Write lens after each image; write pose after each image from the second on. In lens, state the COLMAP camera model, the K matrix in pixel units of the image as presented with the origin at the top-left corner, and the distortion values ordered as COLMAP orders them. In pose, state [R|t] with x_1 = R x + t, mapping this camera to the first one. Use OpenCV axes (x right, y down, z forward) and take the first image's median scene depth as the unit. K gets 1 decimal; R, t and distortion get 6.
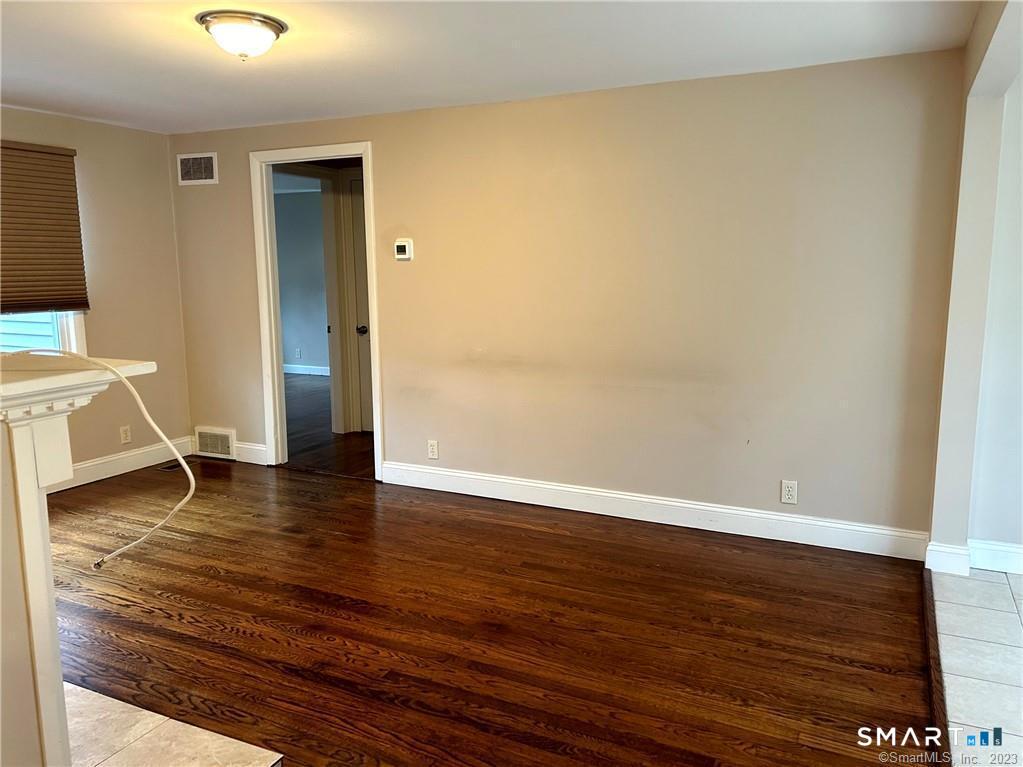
lens RADIAL K [[764.1, 0, 512.6], [0, 764.1, 388.6], [0, 0, 1]] dist [0.057952, -0.062464]
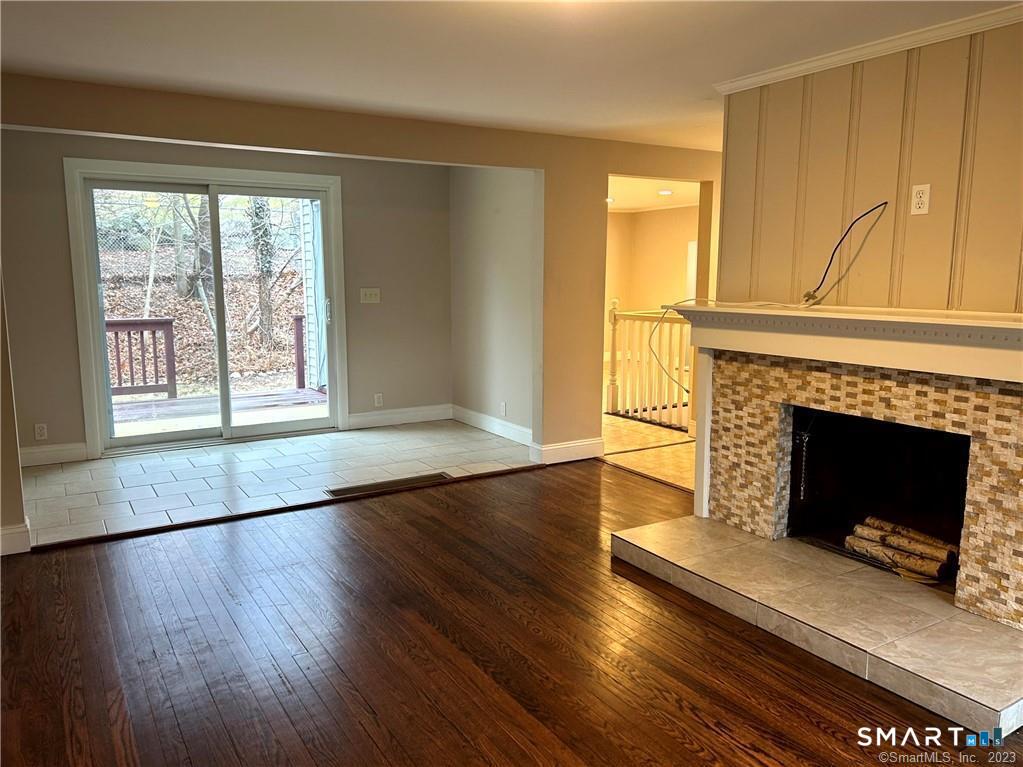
lens RADIAL K [[764.1, 0, 512.6], [0, 764.1, 388.6], [0, 0, 1]] dist [0.057952, -0.062464]
pose [[-0.844677, -0.073659, 0.530184, -0.680030], [0.093792, 0.954796, 0.282078, -0.254076], [-0.526996, 0.287992, -0.799585, 1.629615]]
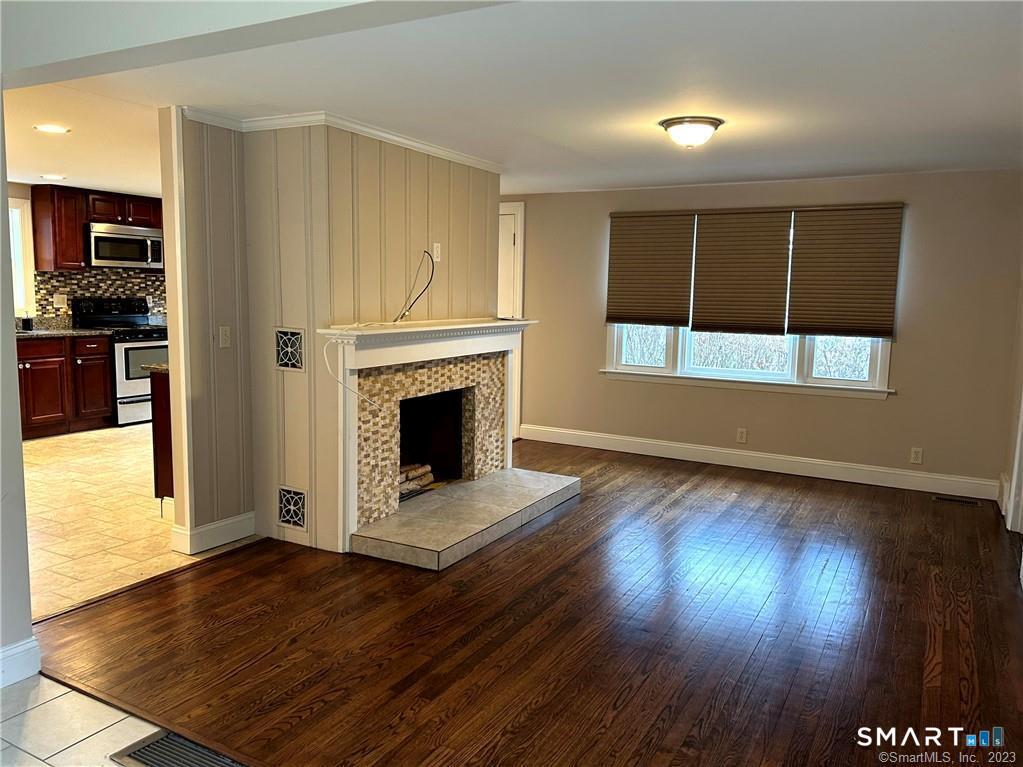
lens RADIAL K [[764.1, 0, 512.6], [0, 764.1, 388.6], [0, 0, 1]] dist [0.057952, -0.062464]
pose [[-0.046153, 0.137369, -0.989444, 0.986412], [-0.184400, 0.972306, 0.143591, -0.141089], [0.981767, 0.189081, -0.019544, 0.748531]]
